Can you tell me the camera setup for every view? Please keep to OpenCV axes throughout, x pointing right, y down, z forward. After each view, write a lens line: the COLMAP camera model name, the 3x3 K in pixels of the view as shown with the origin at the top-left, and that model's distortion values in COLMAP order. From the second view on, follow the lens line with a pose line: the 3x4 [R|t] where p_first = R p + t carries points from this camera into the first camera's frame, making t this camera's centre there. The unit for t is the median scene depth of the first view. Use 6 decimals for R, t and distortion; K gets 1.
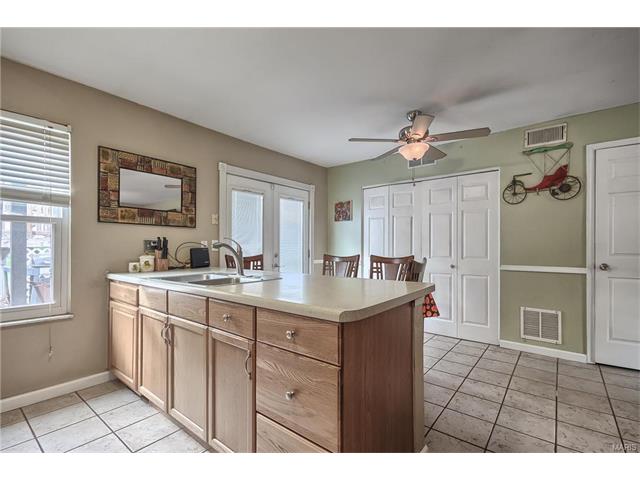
lens RADIAL K [[295.3, 0, 326.5], [0, 295.3, 242.8], [0, 0, 1]] dist [0.021365, -0.000469]
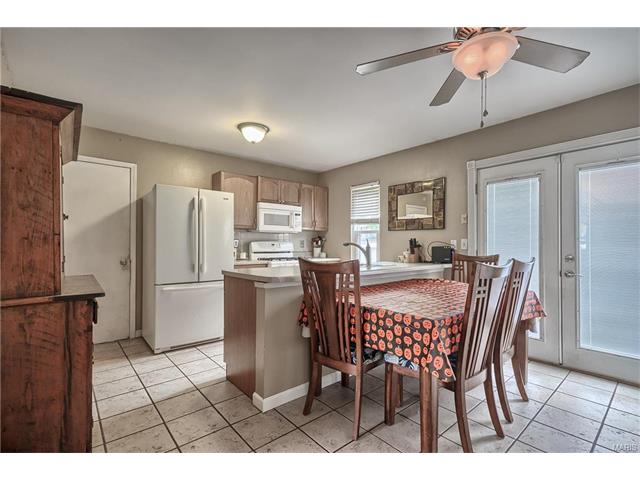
lens RADIAL K [[301.5, 0, 324.4], [0, 301.5, 243.7], [0, 0, 1]] dist [0.002882, 0.000494]
pose [[-0.189353, -0.005901, -0.981891, 0.894522], [0.009622, 0.999923, -0.007865, 0.012588], [0.981862, -0.010937, -0.189282, 0.861979]]
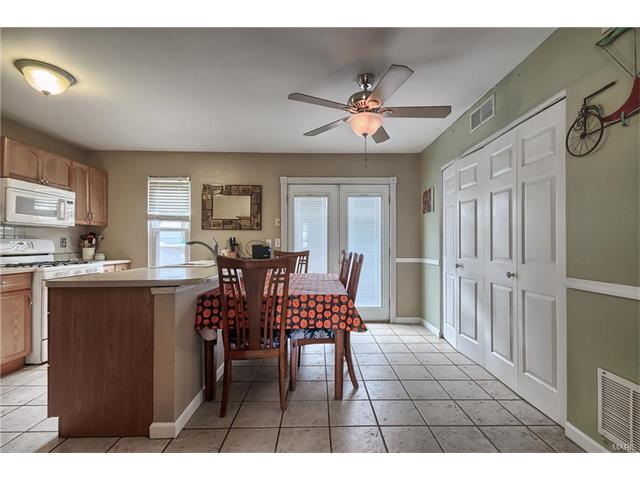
lens RADIAL K [[295.3, 0, 326.5], [0, 295.3, 242.8], [0, 0, 1]] dist [0.021365, -0.000469]
pose [[0.636580, -0.005124, -0.771194, 0.884832], [0.010761, 0.999940, 0.002238, 0.009231], [0.771136, -0.009723, 0.636596, 0.420231]]
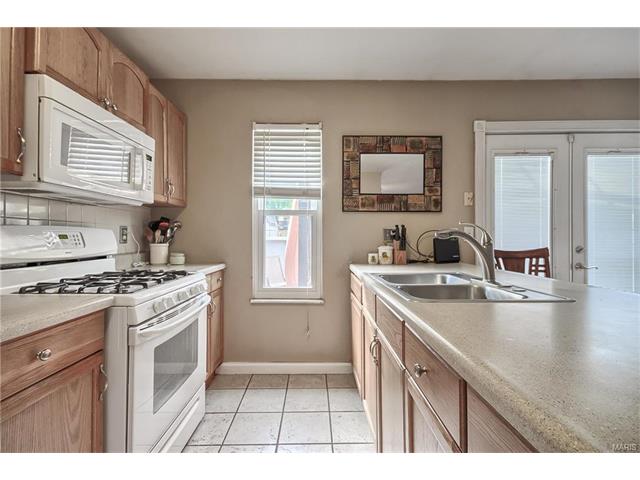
lens RADIAL K [[303.0, 0, 320.7], [0, 303.0, 234.8], [0, 0, 1]] dist [0.013217, 0.000476]
pose [[0.622839, -0.005561, -0.782330, -0.011434], [0.013920, 0.999895, 0.003974, 0.002595], [0.782226, -0.013365, 0.622851, 0.274559]]
